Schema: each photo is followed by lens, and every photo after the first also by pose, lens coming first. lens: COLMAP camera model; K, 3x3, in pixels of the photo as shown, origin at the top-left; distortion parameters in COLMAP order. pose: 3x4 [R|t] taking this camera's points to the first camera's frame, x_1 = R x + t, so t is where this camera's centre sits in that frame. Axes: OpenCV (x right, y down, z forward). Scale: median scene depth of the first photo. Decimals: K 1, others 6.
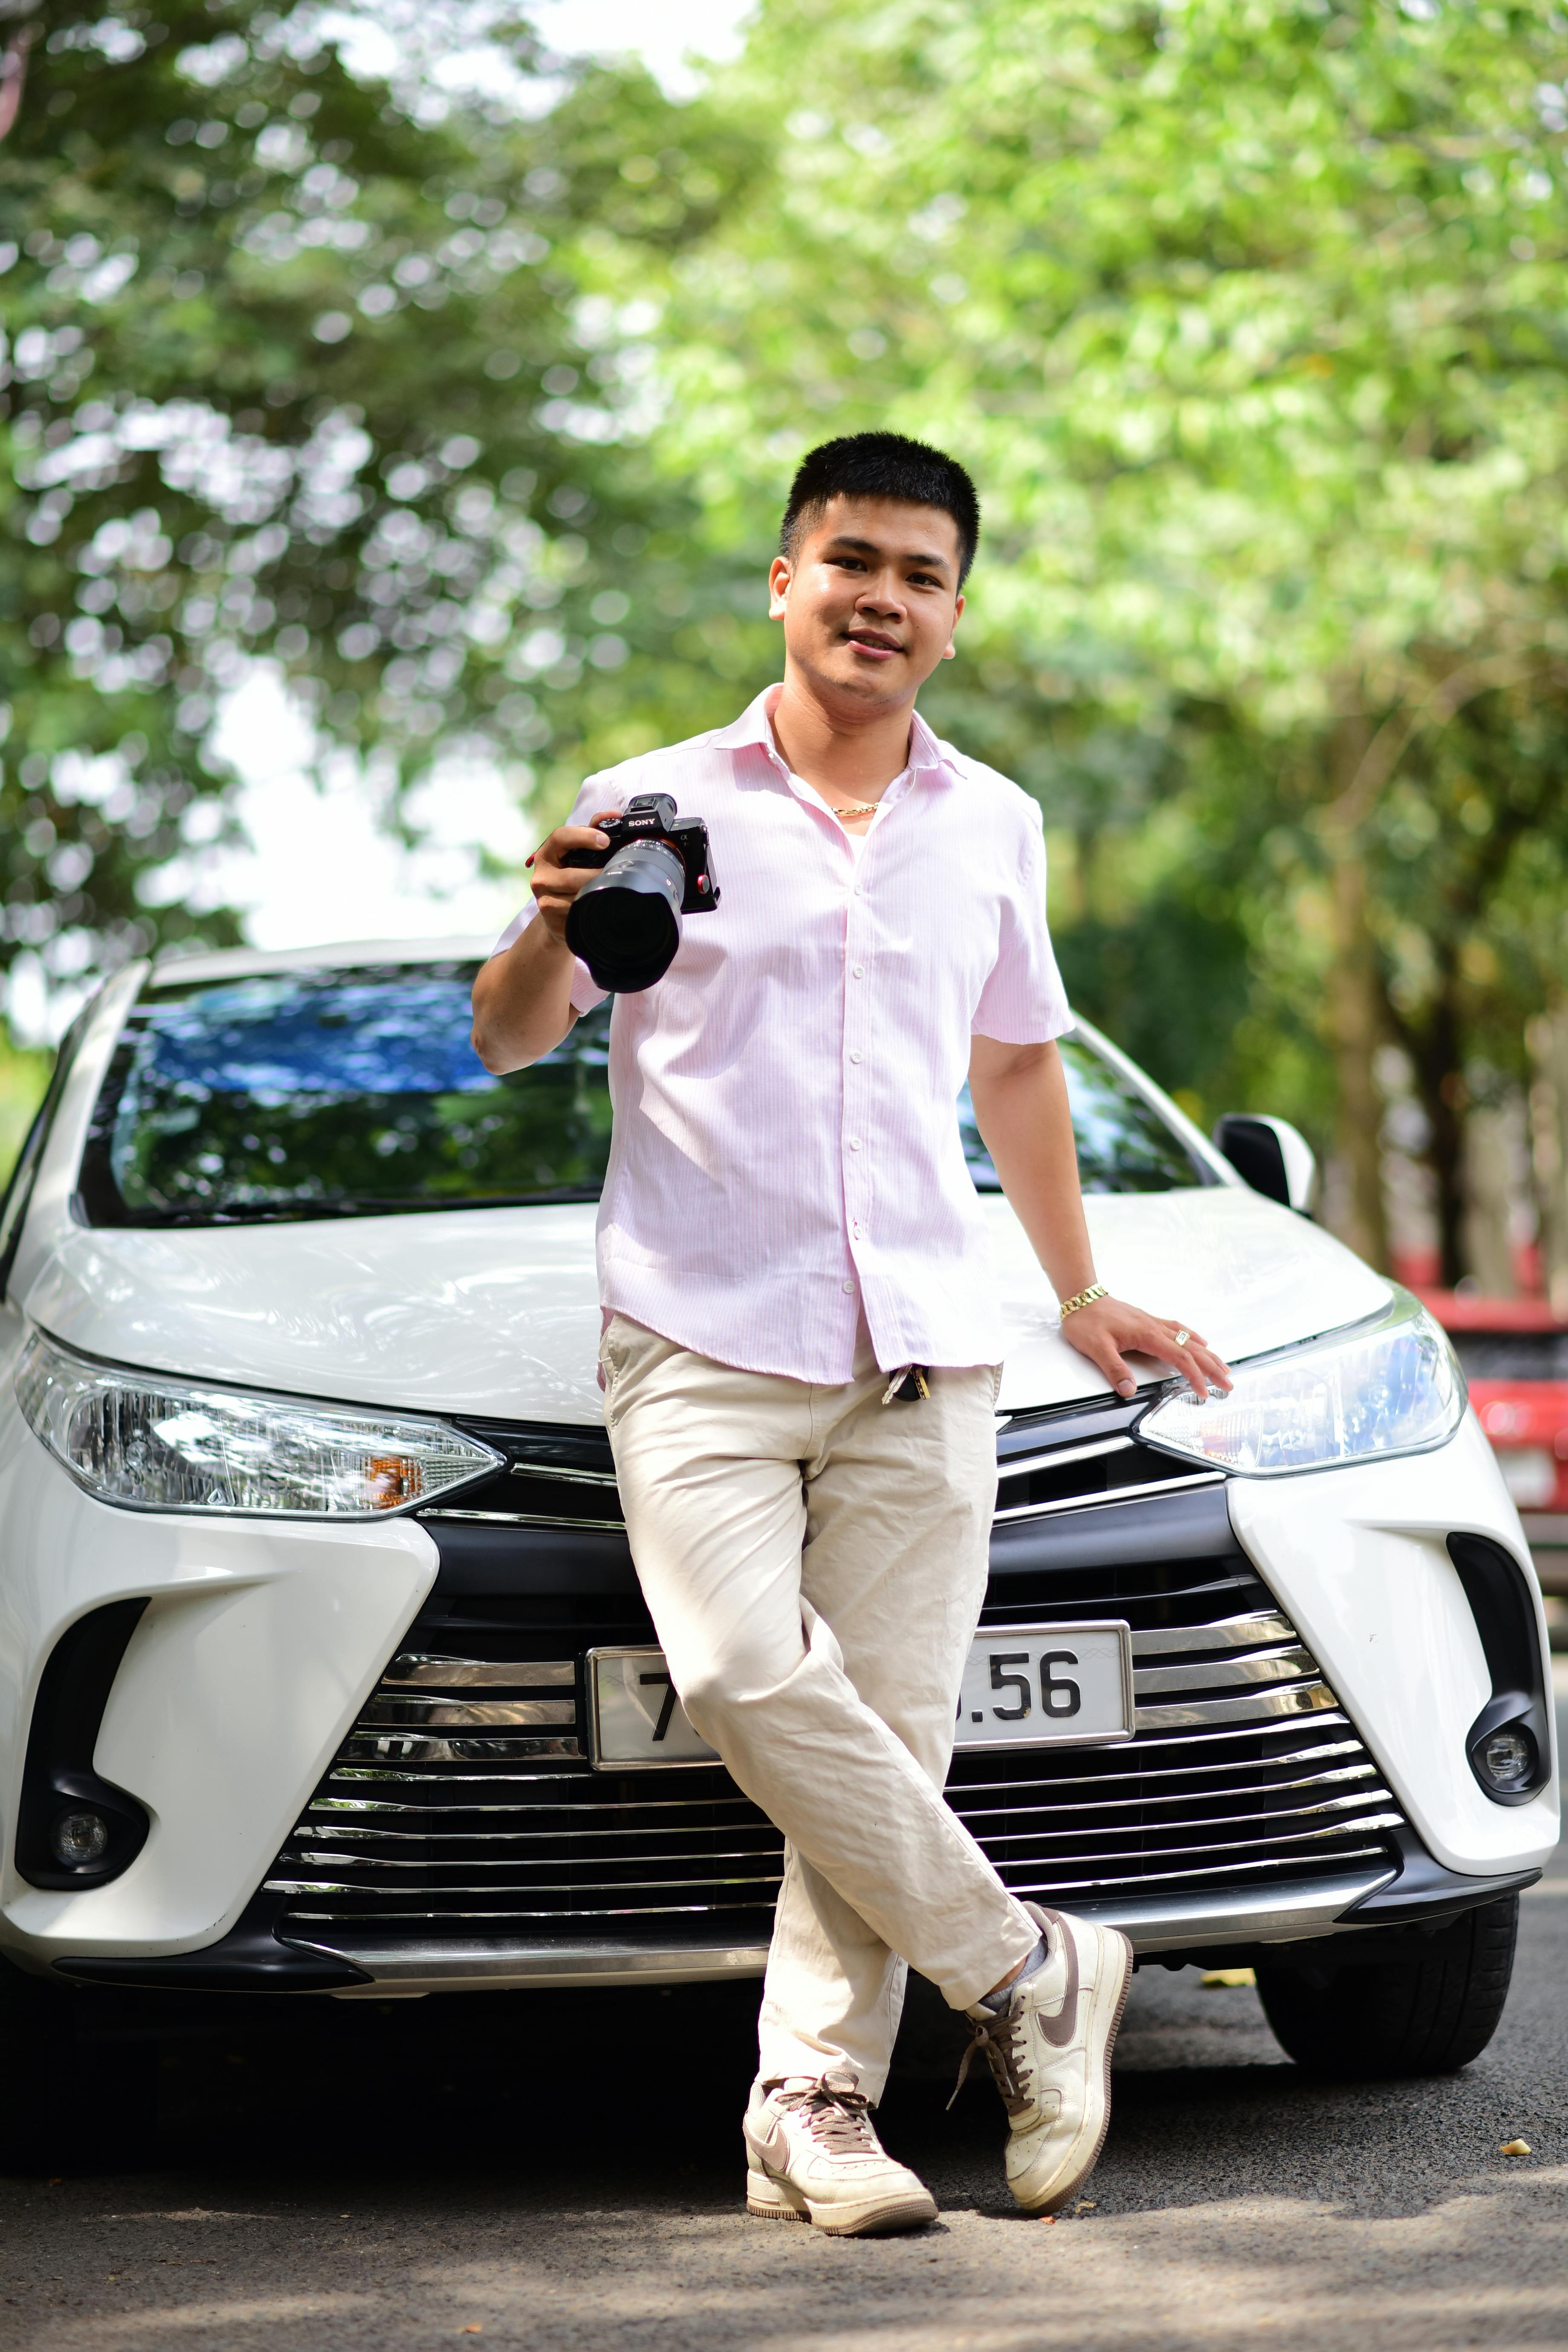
lens RADIAL K [[5247.4, 0, 784.0], [0, 5247.4, 1176.0], [0, 0, 1]] dist [0.022368, -0.222674]
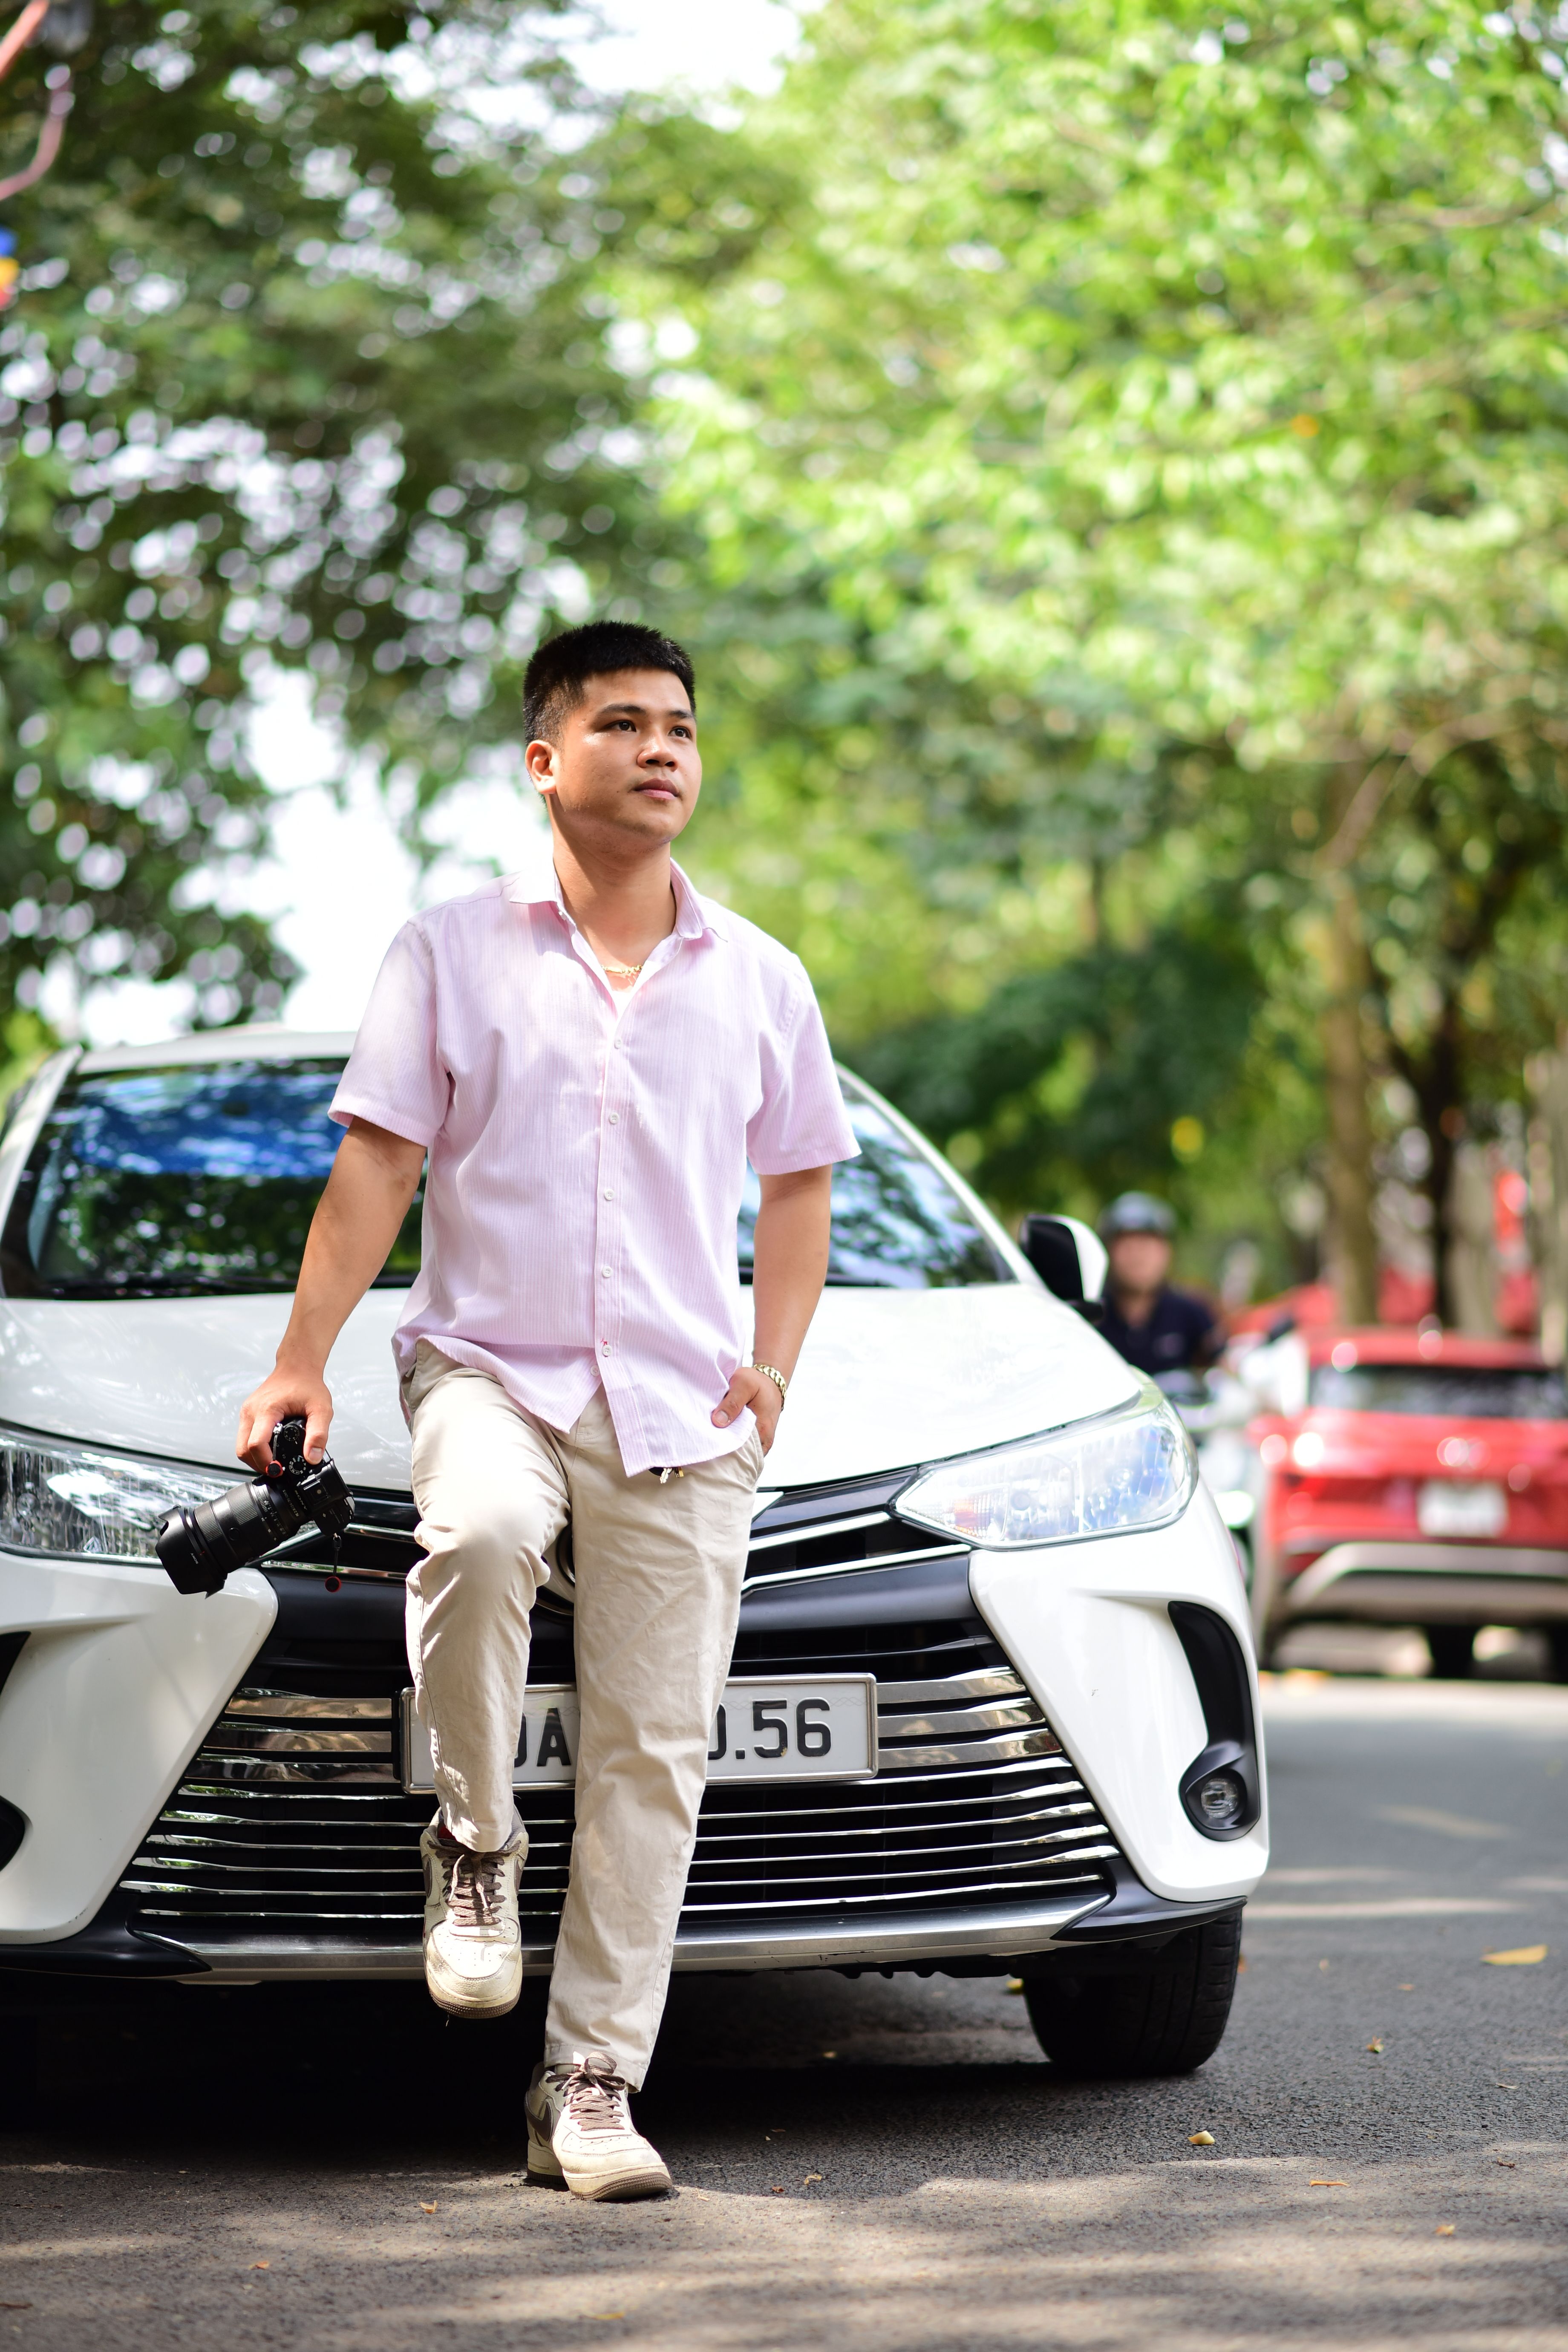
lens RADIAL K [[5238.0, 0, 784.0], [0, 5238.0, 1176.0], [0, 0, 1]] dist [-0.048989, 0.303002]
pose [[0.999703, 0.023098, -0.007804, 0.045341], [-0.023097, 0.999733, 0.000186, -0.021133], [0.007807, -0.000005, 0.999970, -0.130021]]
